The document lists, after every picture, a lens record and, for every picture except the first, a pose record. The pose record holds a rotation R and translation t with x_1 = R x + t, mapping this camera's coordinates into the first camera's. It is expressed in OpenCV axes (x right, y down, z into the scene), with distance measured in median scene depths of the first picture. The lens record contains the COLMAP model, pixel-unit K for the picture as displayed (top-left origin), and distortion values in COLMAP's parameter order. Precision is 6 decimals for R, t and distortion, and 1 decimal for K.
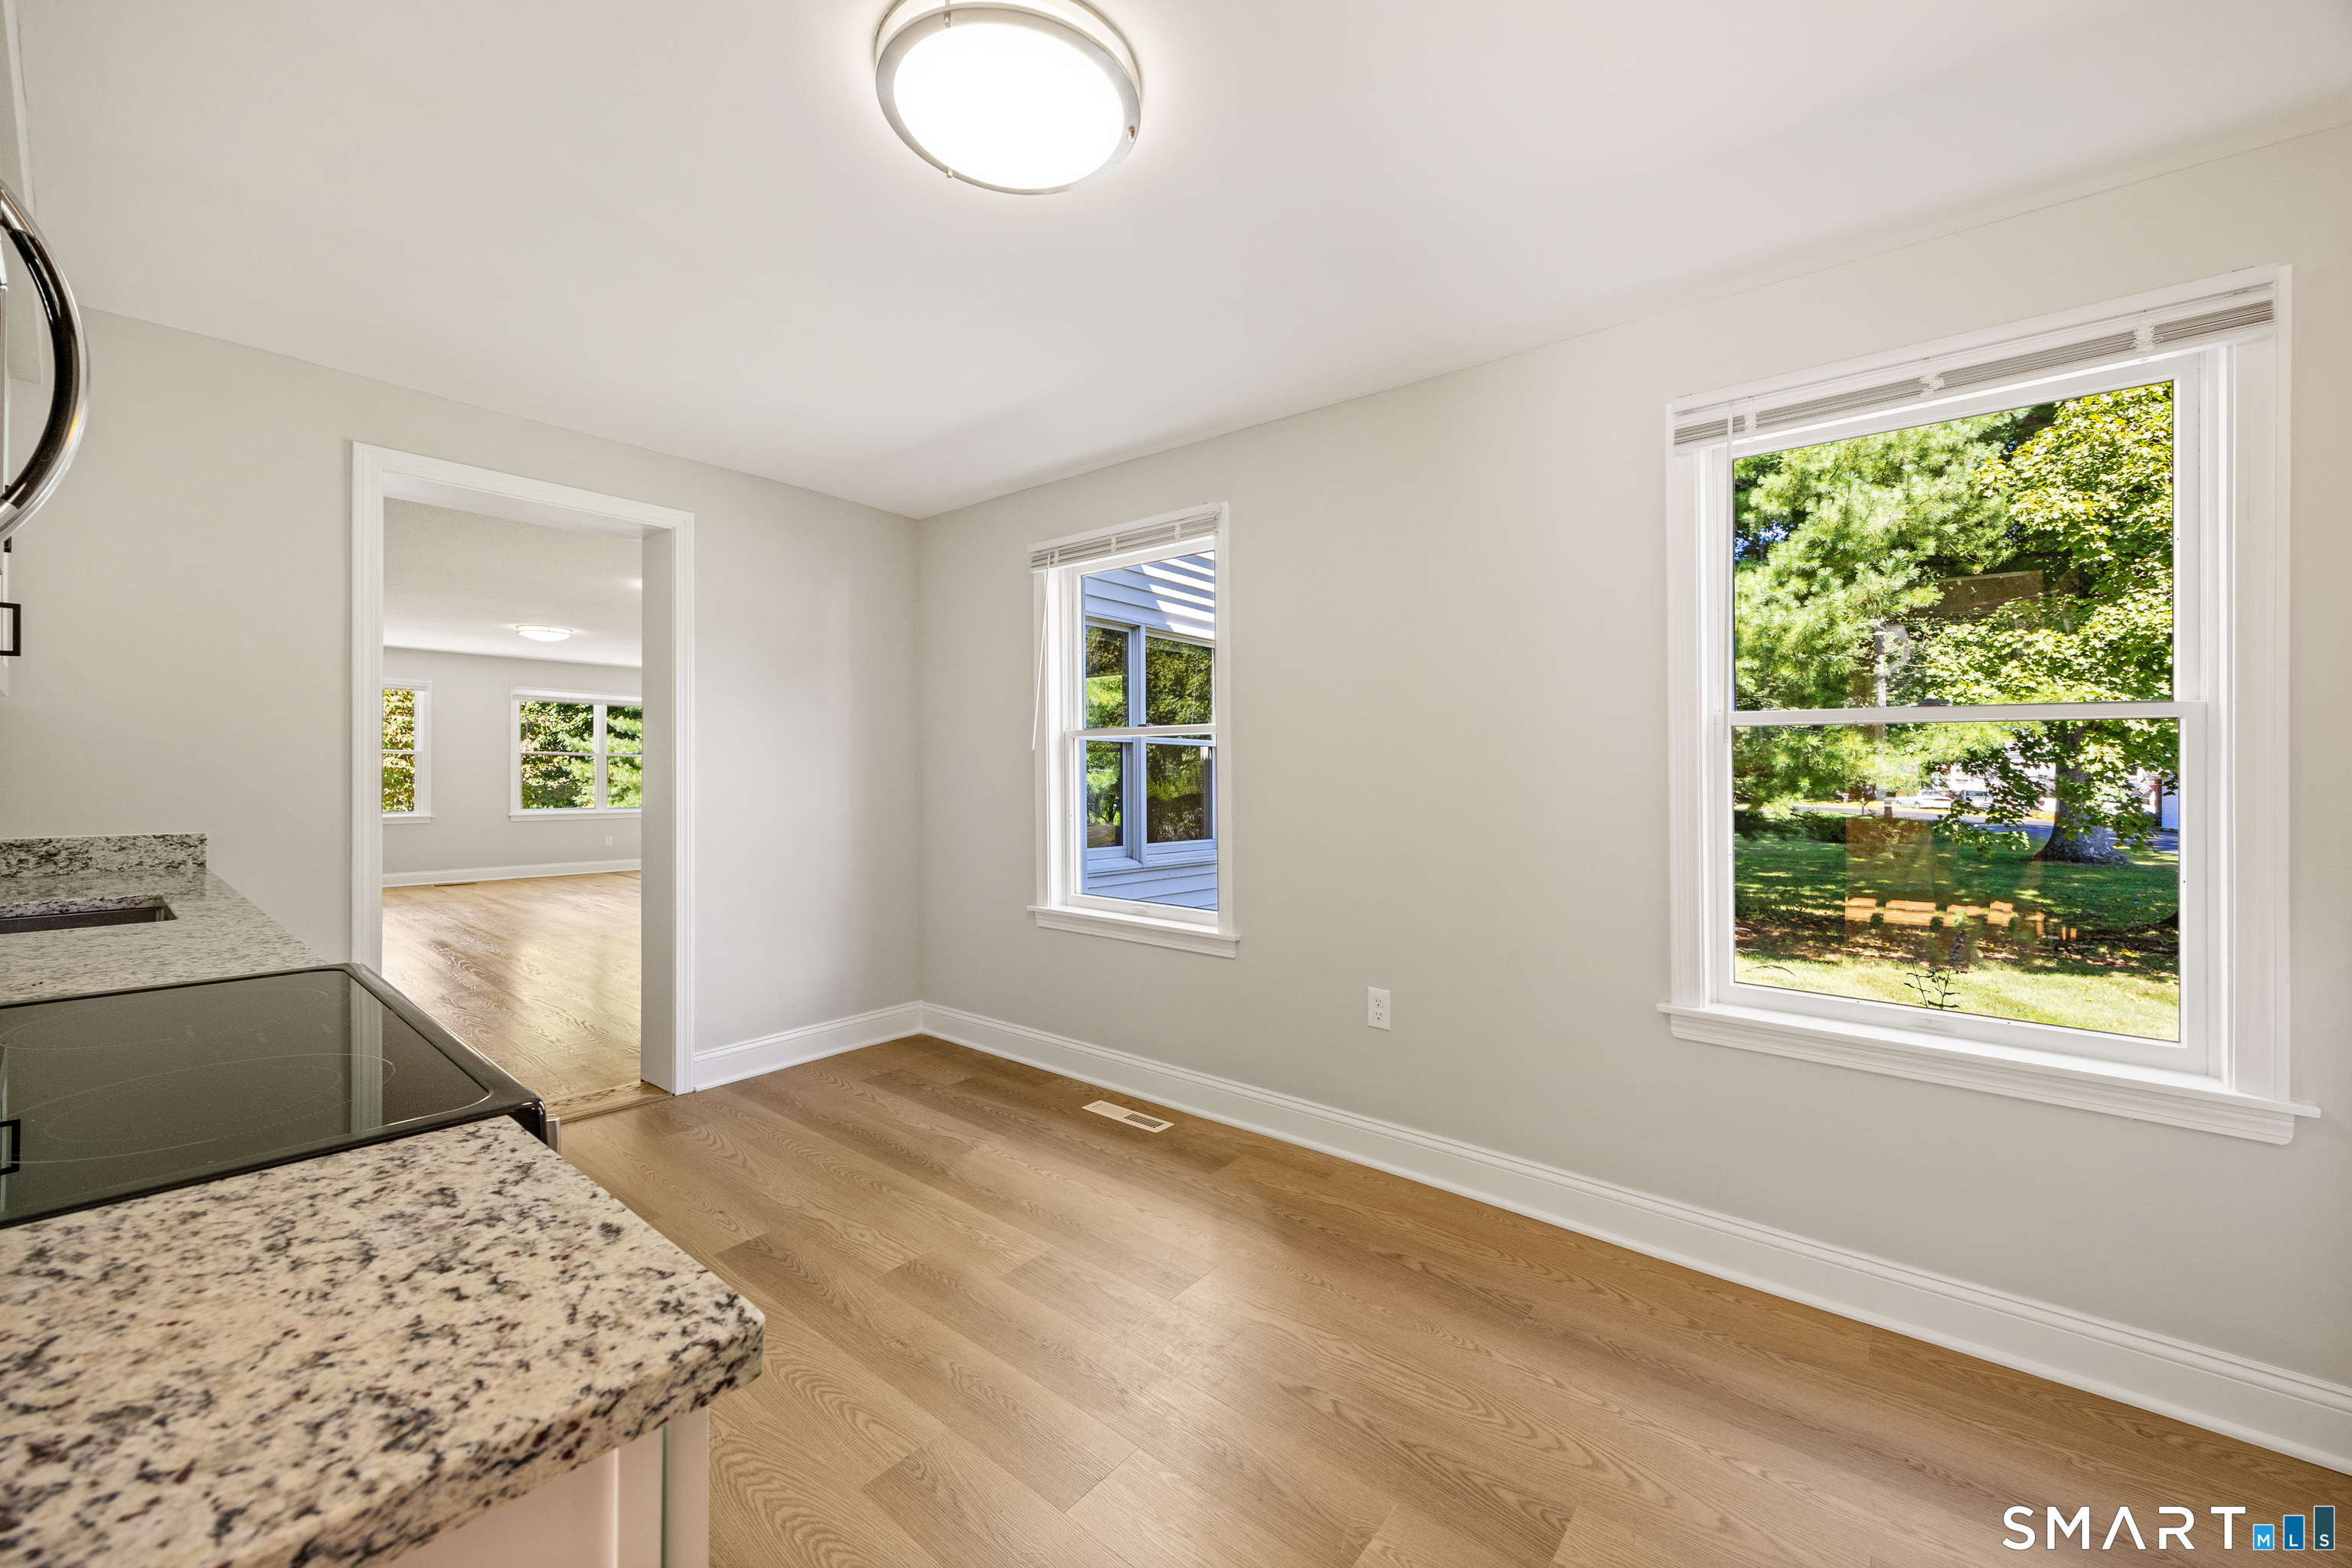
lens RADIAL K [[928.0, 0, 1176.4], [0, 928.0, 759.9], [0, 0, 1]] dist [0.000291, 0.000292]
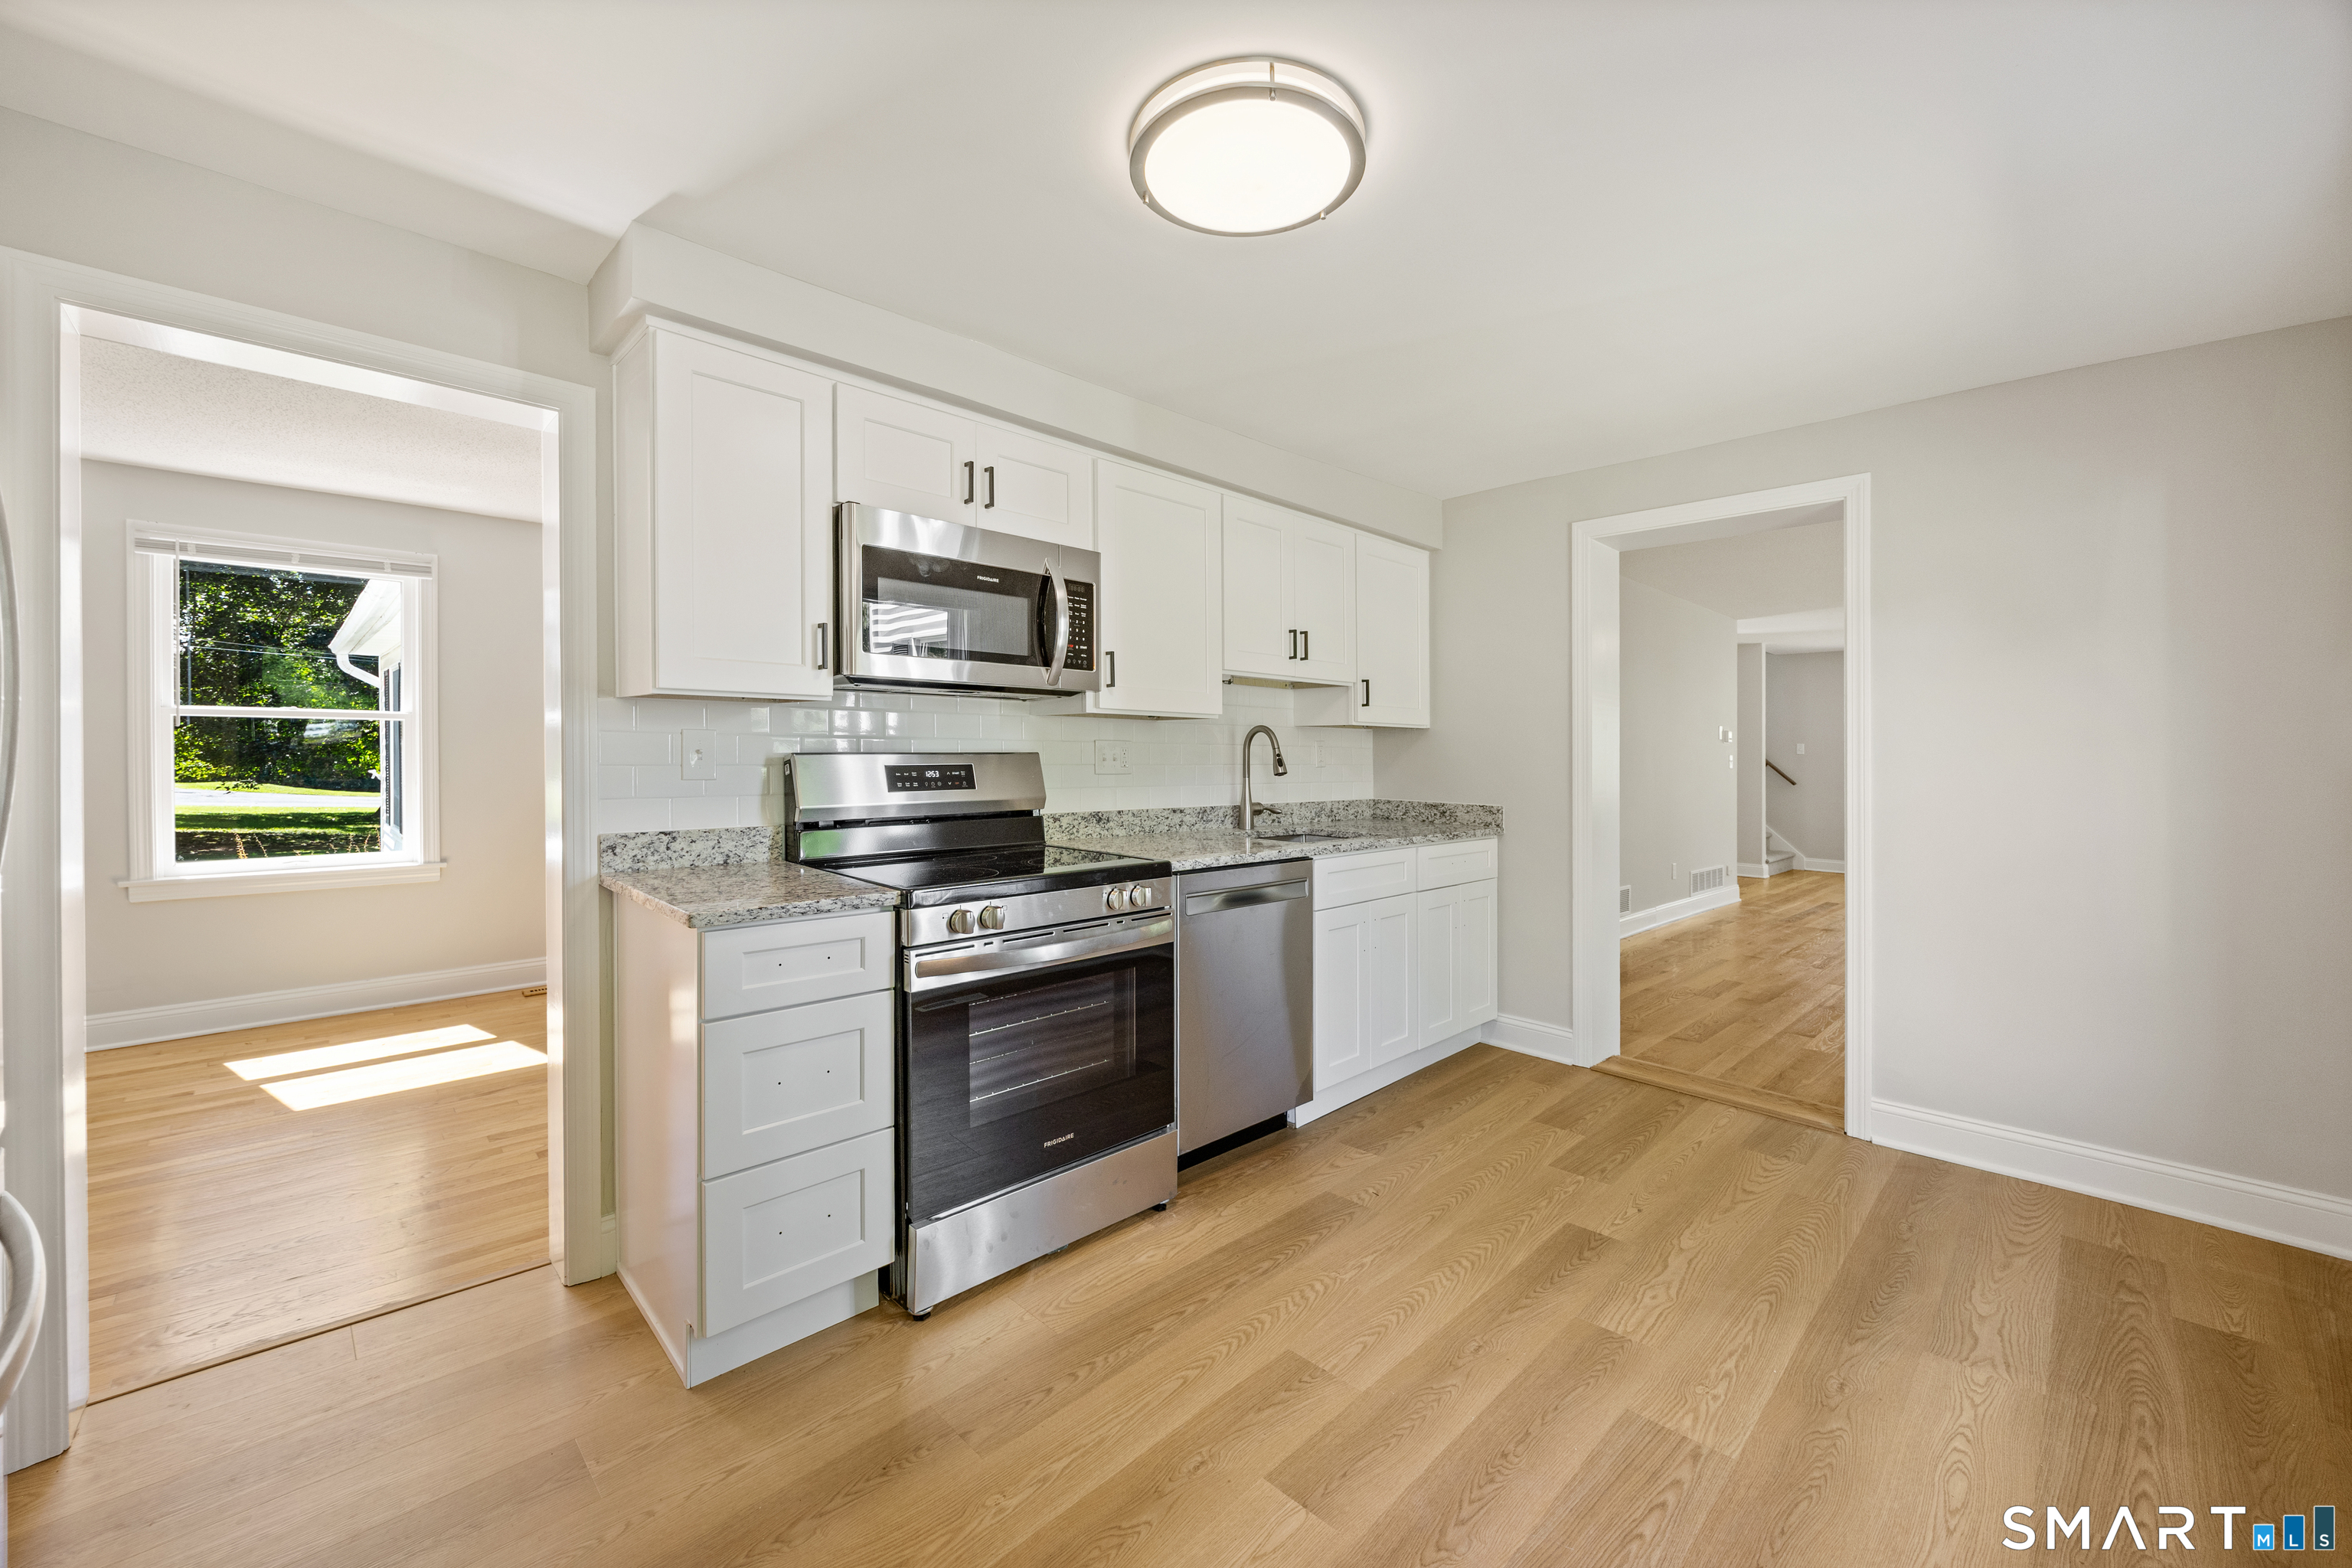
lens RADIAL K [[928.0, 0, 1176.4], [0, 928.0, 759.9], [0, 0, 1]] dist [0.000291, 0.000292]
pose [[-0.102572, -0.002500, -0.994722, 0.501641], [-0.000834, 0.999997, -0.002428, 0.005668], [0.994725, 0.000580, -0.102573, 0.551926]]
